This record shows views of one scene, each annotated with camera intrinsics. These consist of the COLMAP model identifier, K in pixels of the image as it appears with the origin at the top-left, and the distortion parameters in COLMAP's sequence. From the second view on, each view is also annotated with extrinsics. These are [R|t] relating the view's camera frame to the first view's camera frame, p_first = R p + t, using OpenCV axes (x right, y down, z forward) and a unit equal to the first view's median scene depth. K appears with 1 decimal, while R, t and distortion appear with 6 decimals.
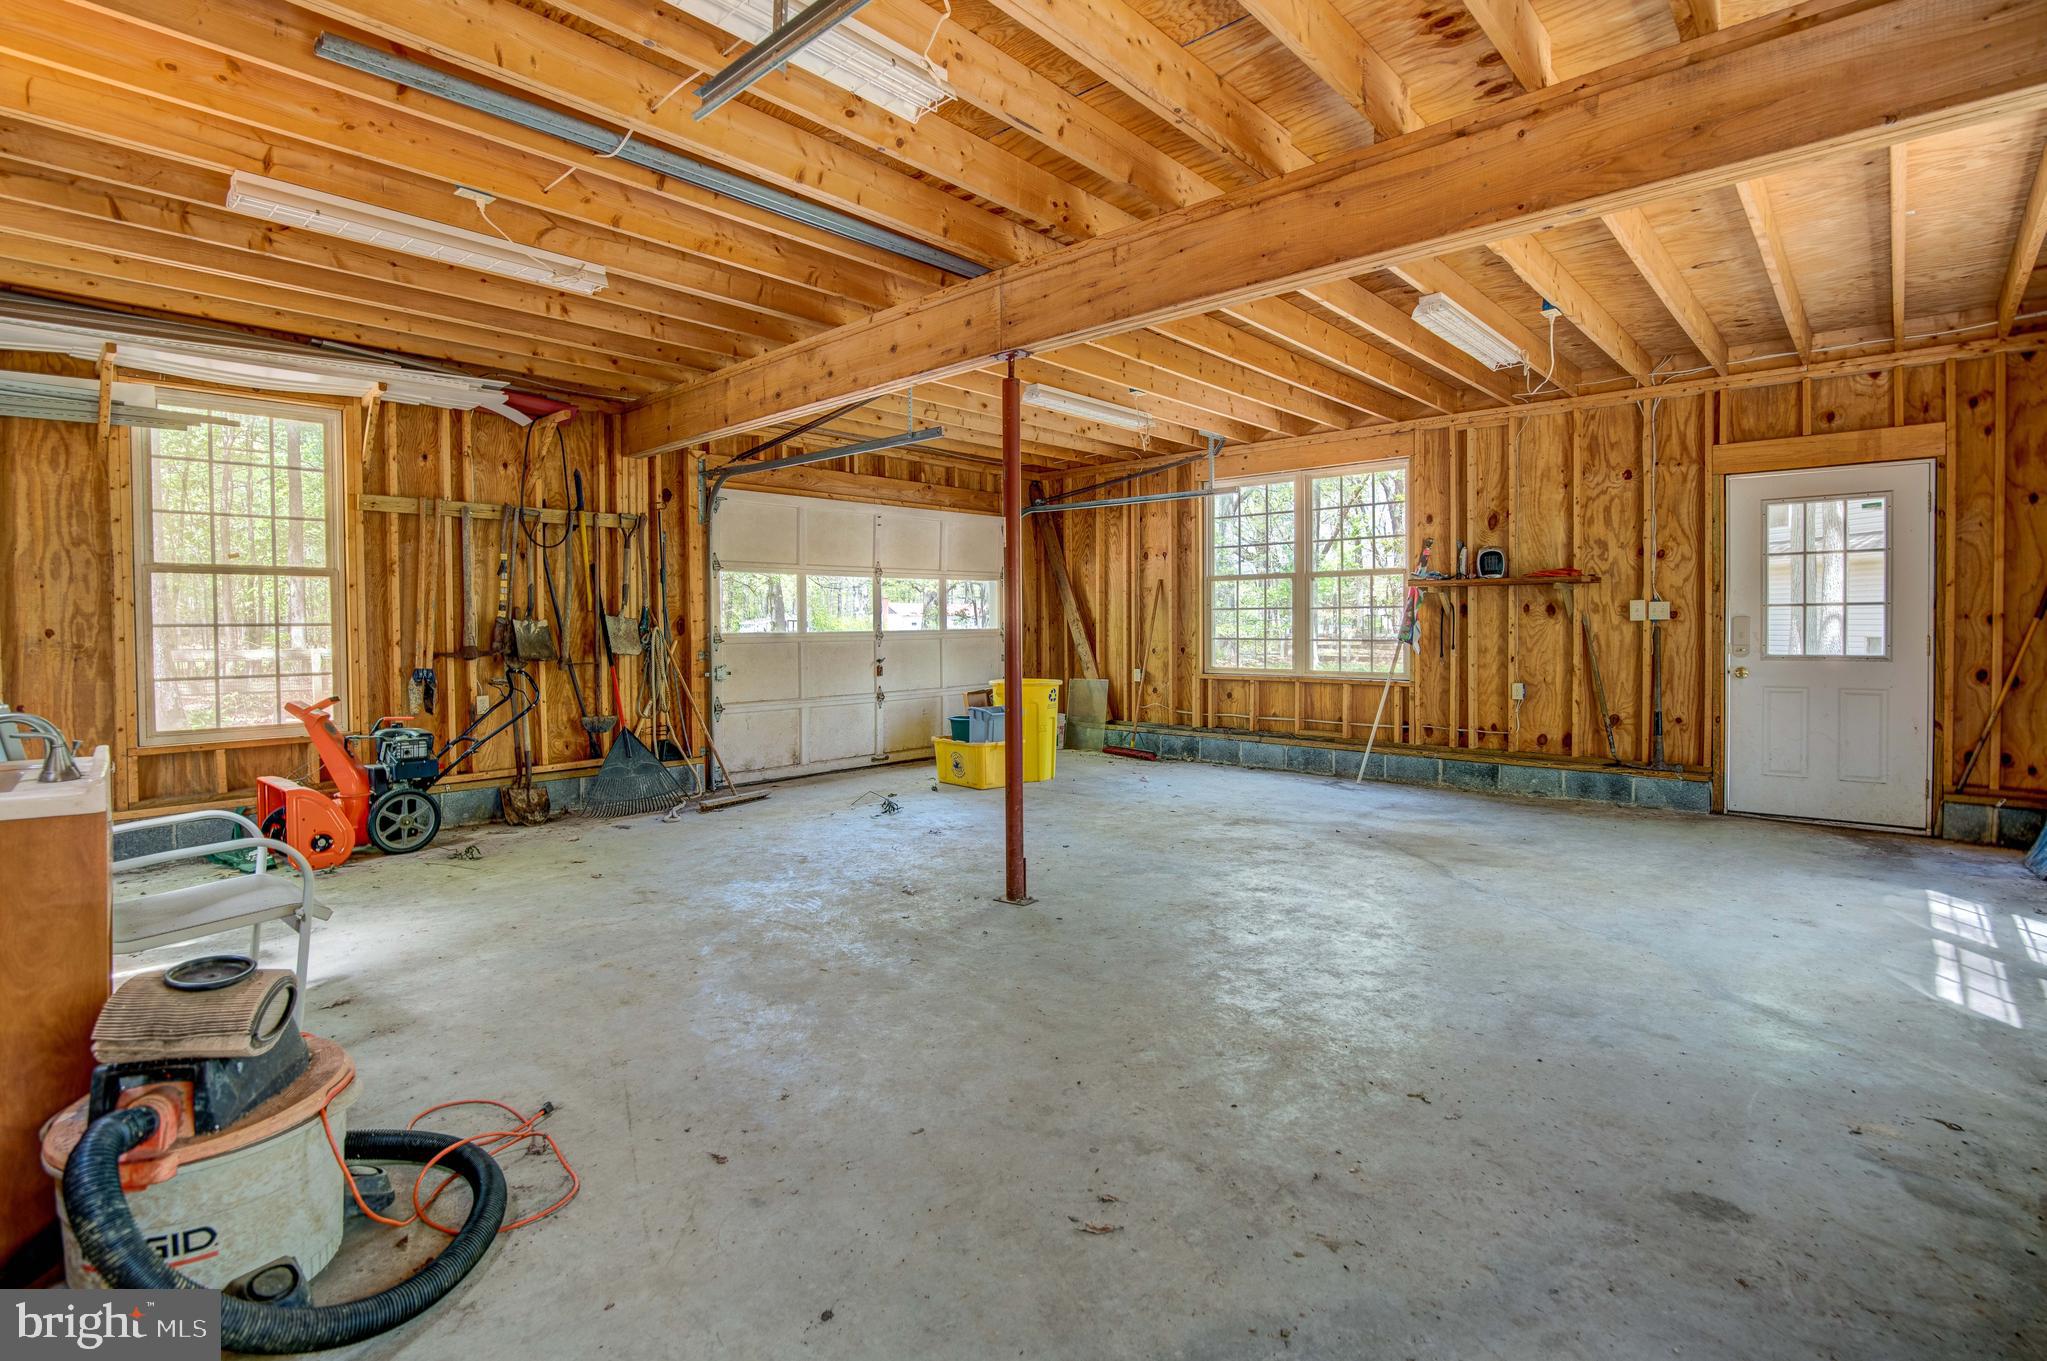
lens RADIAL K [[966.5, 0, 1021.7], [0, 966.5, 645.2], [0, 0, 1]] dist [-0.034429, 0.007123]
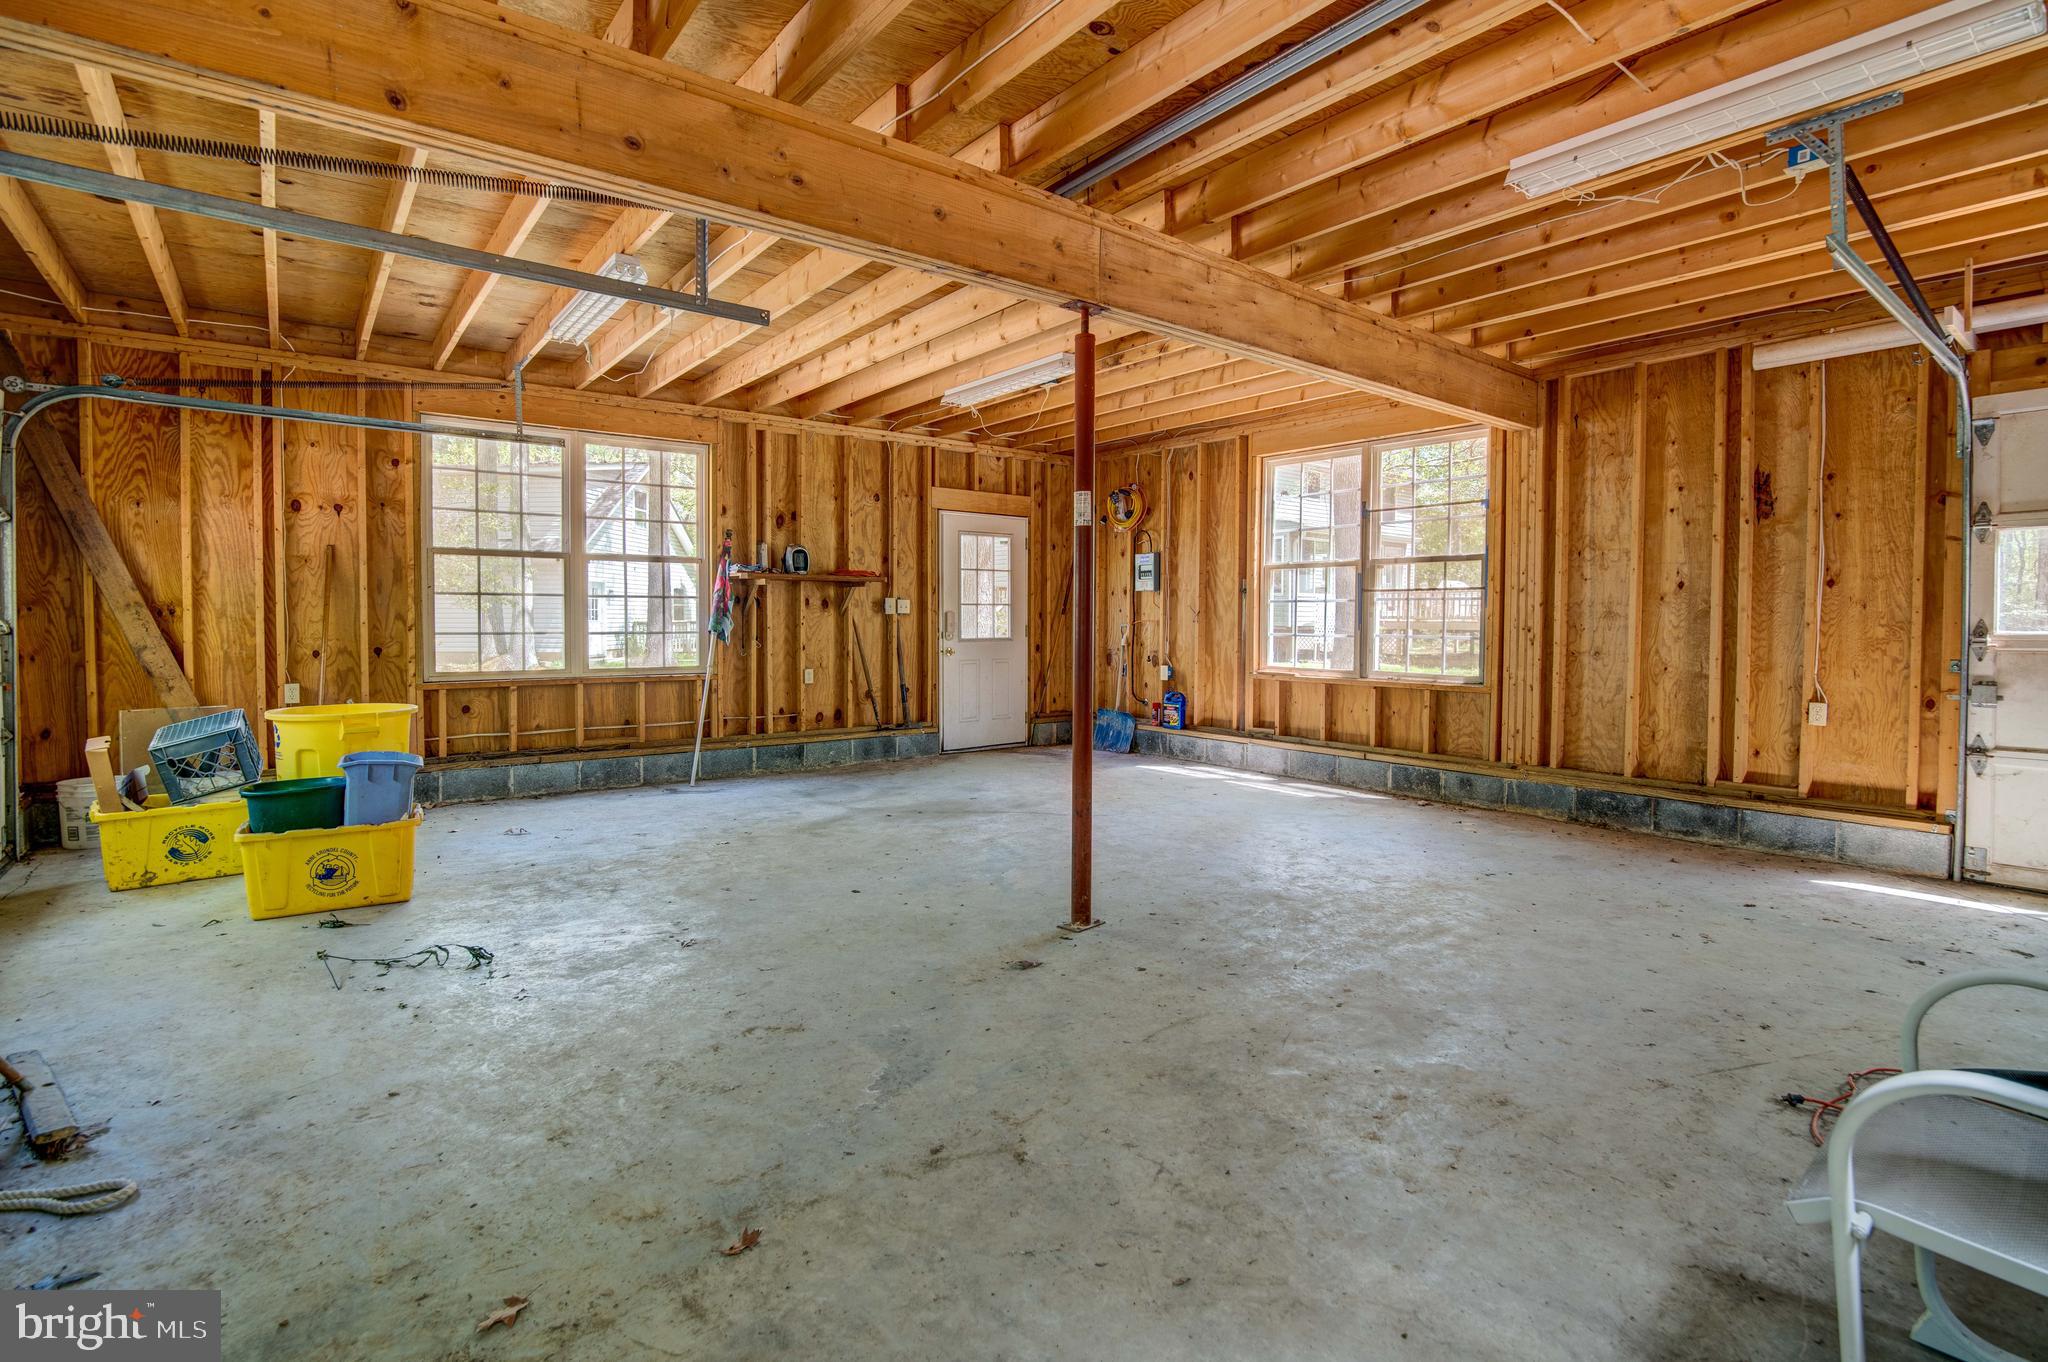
lens RADIAL K [[967.9, 0, 1025.9], [0, 967.9, 645.9], [0, 0, 1]] dist [-0.028820, 0.005920]
pose [[0.161509, -0.024140, 0.986576, -0.600919], [0.016226, 0.999631, 0.021803, -0.008407], [-0.986738, 0.012487, 0.161841, 0.612533]]
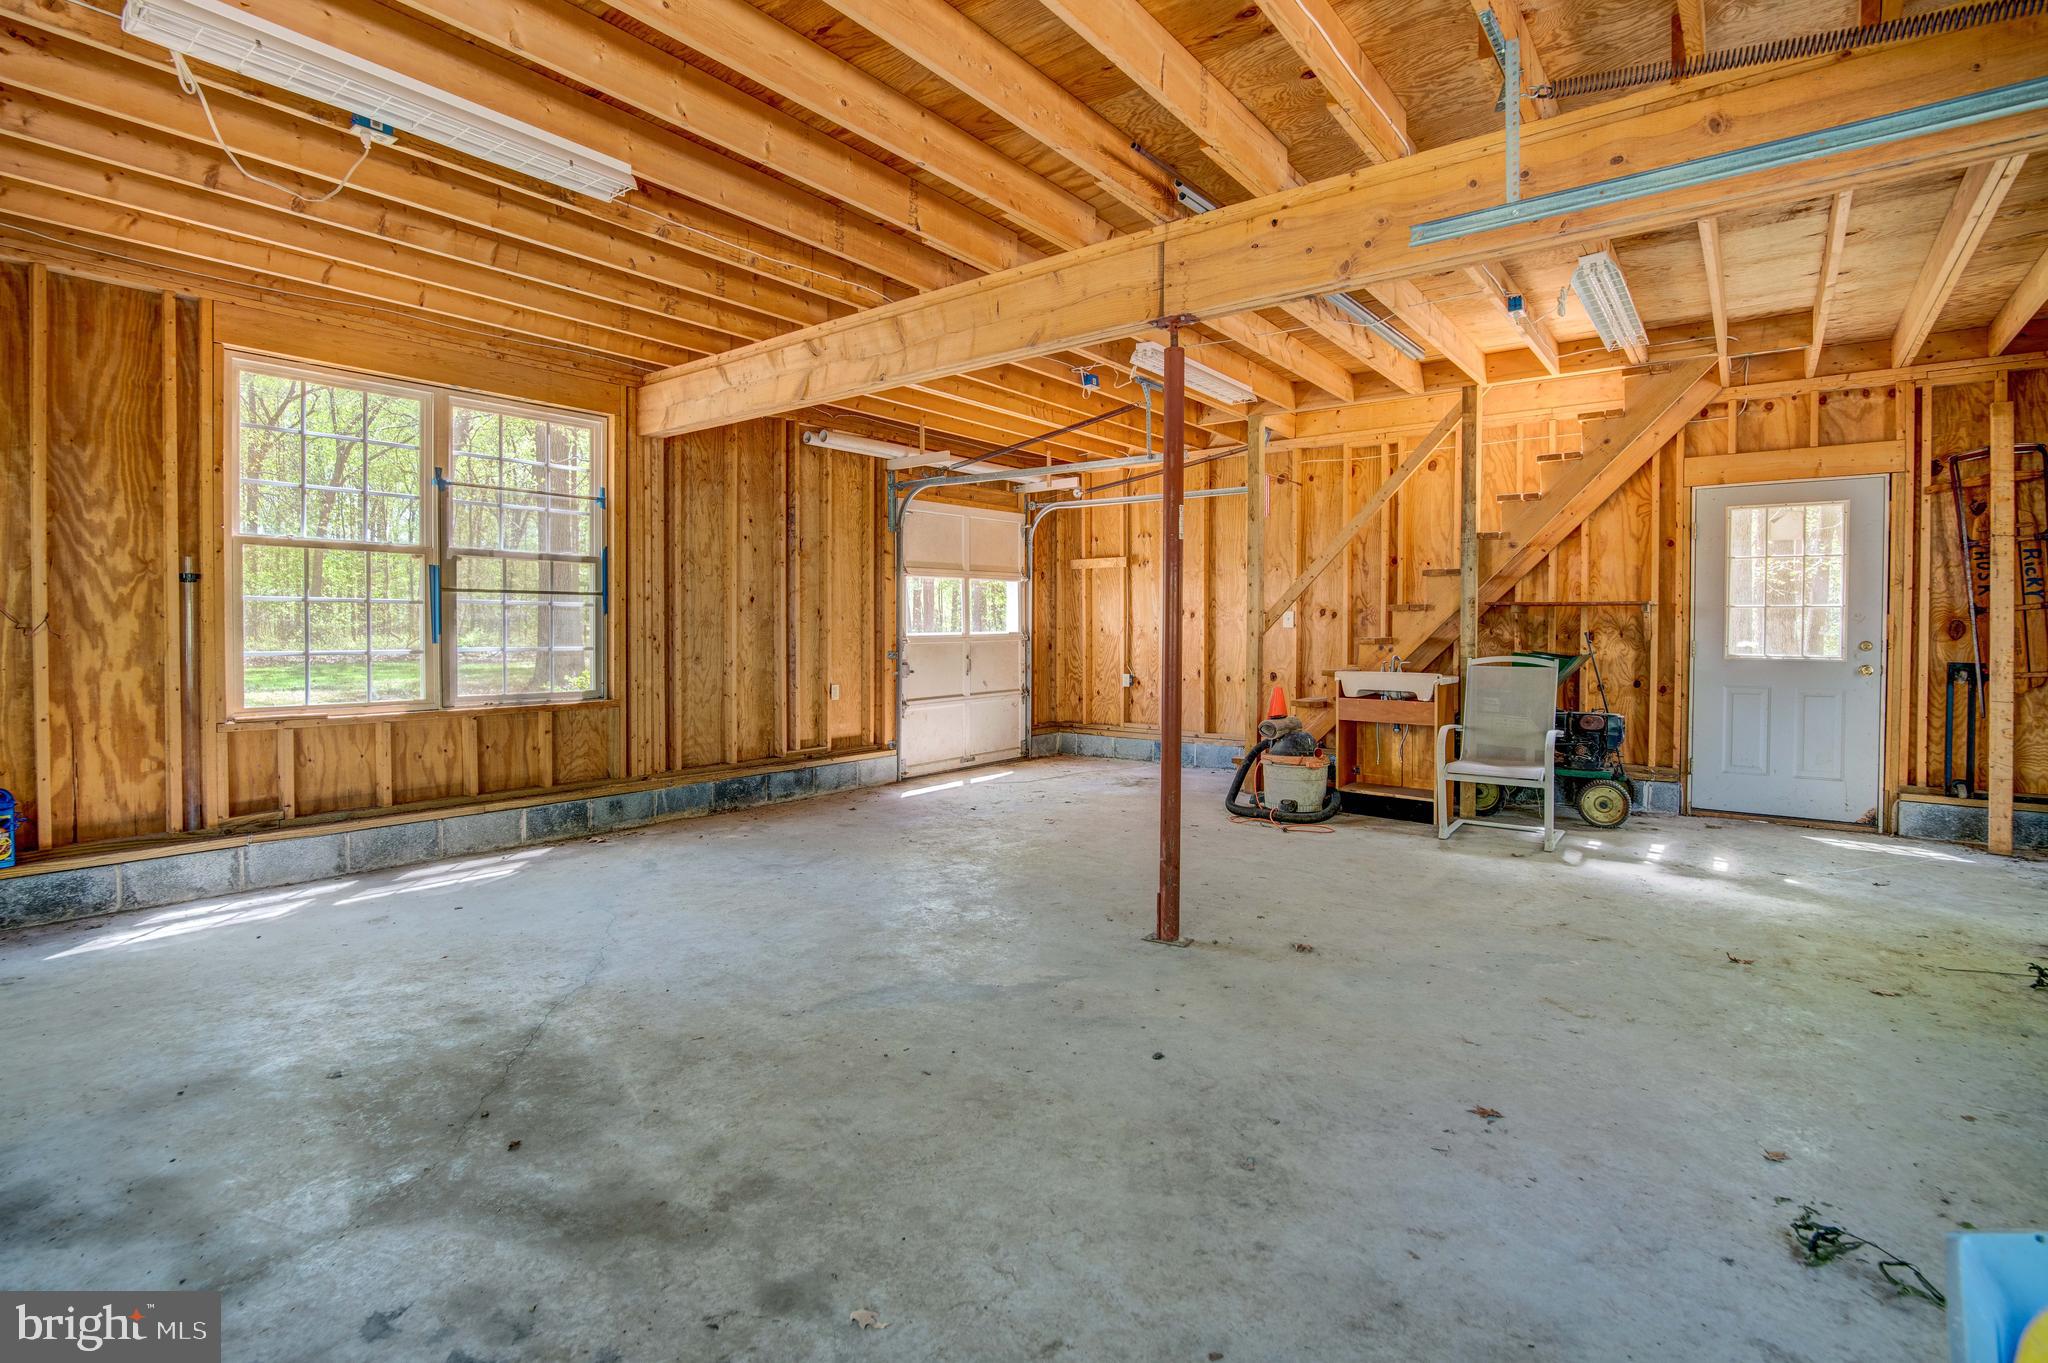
lens RADIAL K [[967.9, 0, 1025.9], [0, 967.9, 646.4], [0, 0, 1]] dist [-0.028820, 0.005920]
pose [[-0.996294, 0.001881, -0.085997, 0.134435], [-0.001638, 0.999165, 0.040833, -0.027087], [0.086002, 0.040823, -0.995458, 1.258959]]
